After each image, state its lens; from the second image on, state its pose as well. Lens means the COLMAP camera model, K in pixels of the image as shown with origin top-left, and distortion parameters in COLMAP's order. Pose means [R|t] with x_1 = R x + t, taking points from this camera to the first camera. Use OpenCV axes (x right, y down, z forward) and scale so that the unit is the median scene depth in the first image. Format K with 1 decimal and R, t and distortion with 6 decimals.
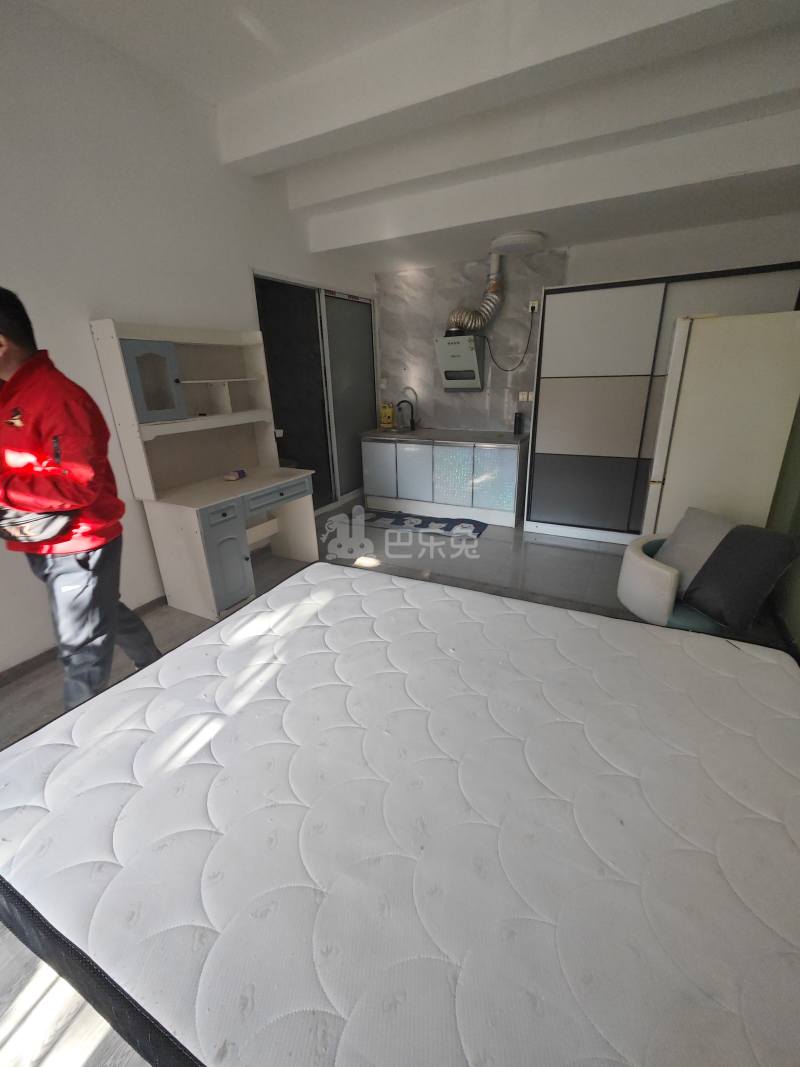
lens RADIAL K [[439.8, 0, 399.4], [0, 439.8, 536.6], [0, 0, 1]] dist [0.001719, 0.000405]
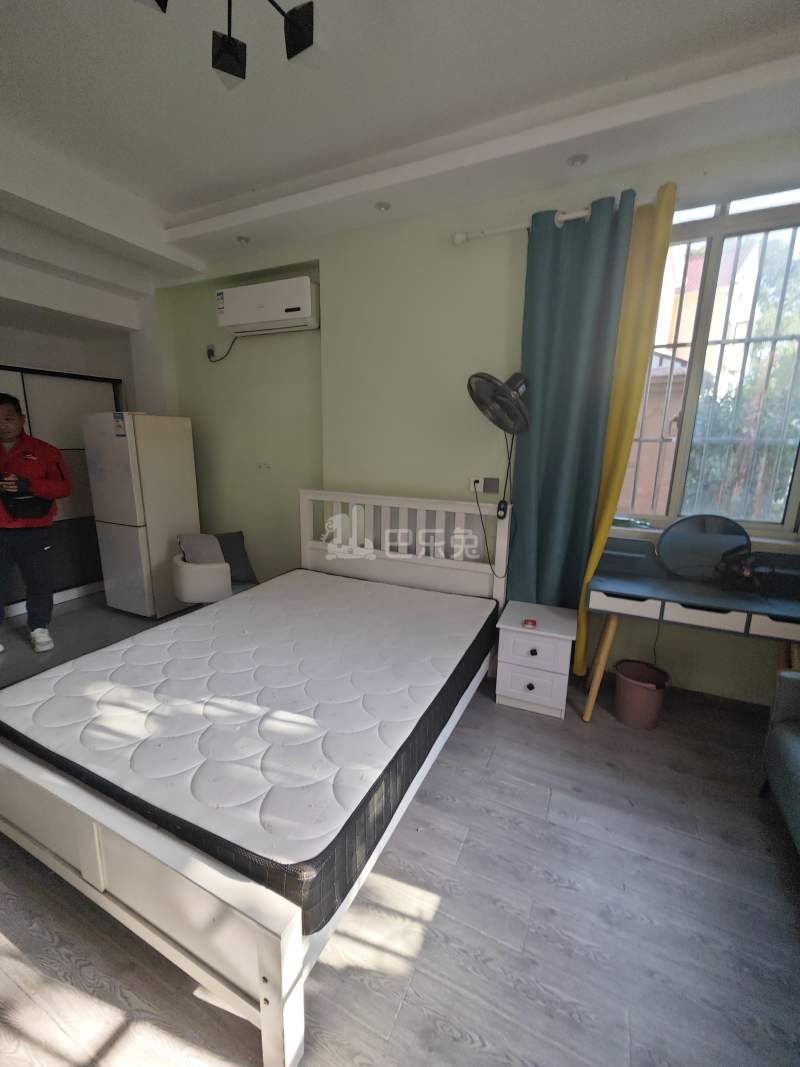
lens RADIAL K [[439.8, 0, 399.4], [0, 439.8, 536.6], [0, 0, 1]] dist [0.001719, 0.000405]
pose [[-0.033318, -0.185807, 0.982021, -0.705567], [0.328641, 0.925891, 0.186337, -0.078259], [-0.943867, 0.328941, 0.030215, 0.199384]]
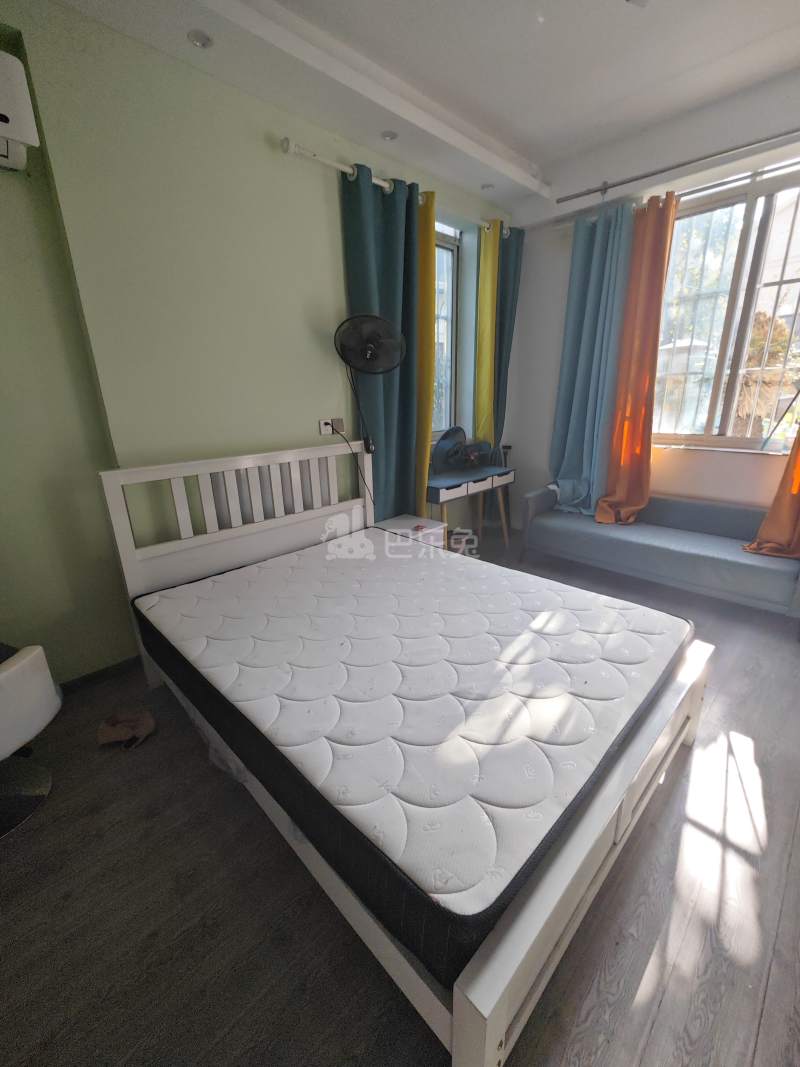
lens RADIAL K [[439.8, 0, 399.4], [0, 439.8, 536.6], [0, 0, 1]] dist [0.001719, 0.000405]
pose [[-0.950444, -0.050809, 0.306716, -0.185846], [0.149454, 0.790415, 0.594061, -0.321198], [-0.272616, 0.610461, -0.743651, 0.888273]]
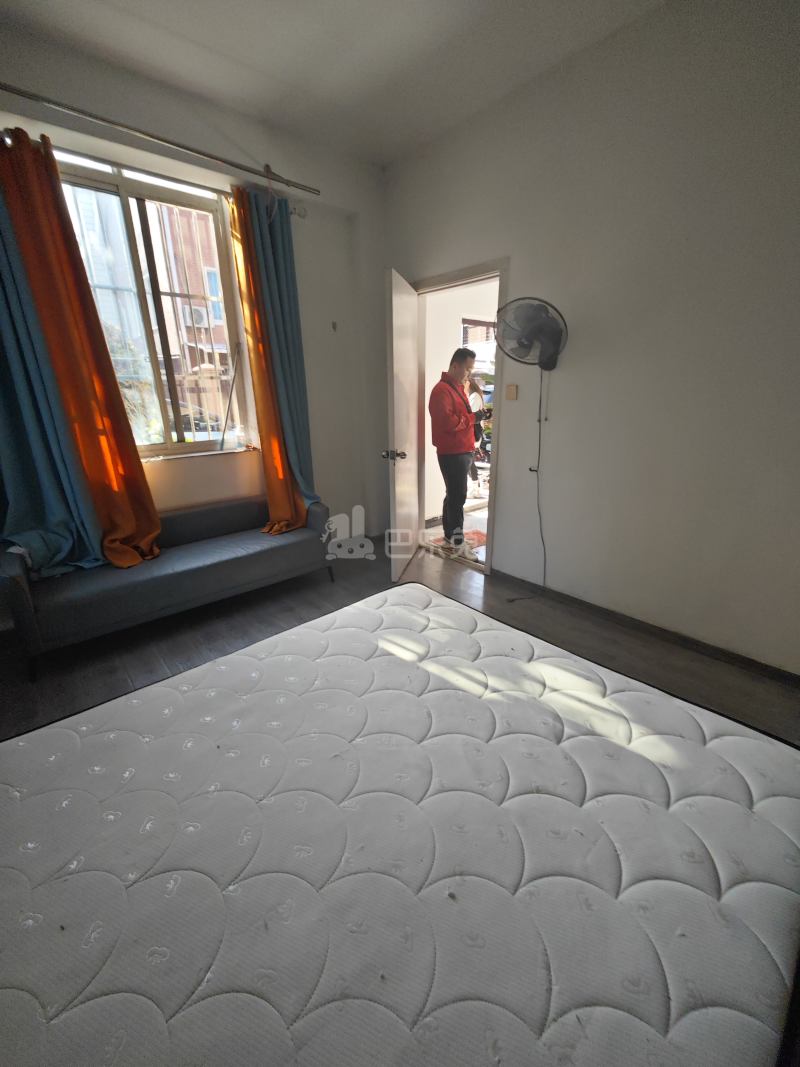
lens RADIAL K [[439.8, 0, 399.4], [0, 439.8, 536.6], [0, 0, 1]] dist [0.001719, 0.000405]
pose [[-0.359846, 0.330167, -0.872640, 0.259634], [-0.296170, 0.846498, 0.442407, -0.184755], [0.884756, 0.417648, -0.206823, 0.479708]]
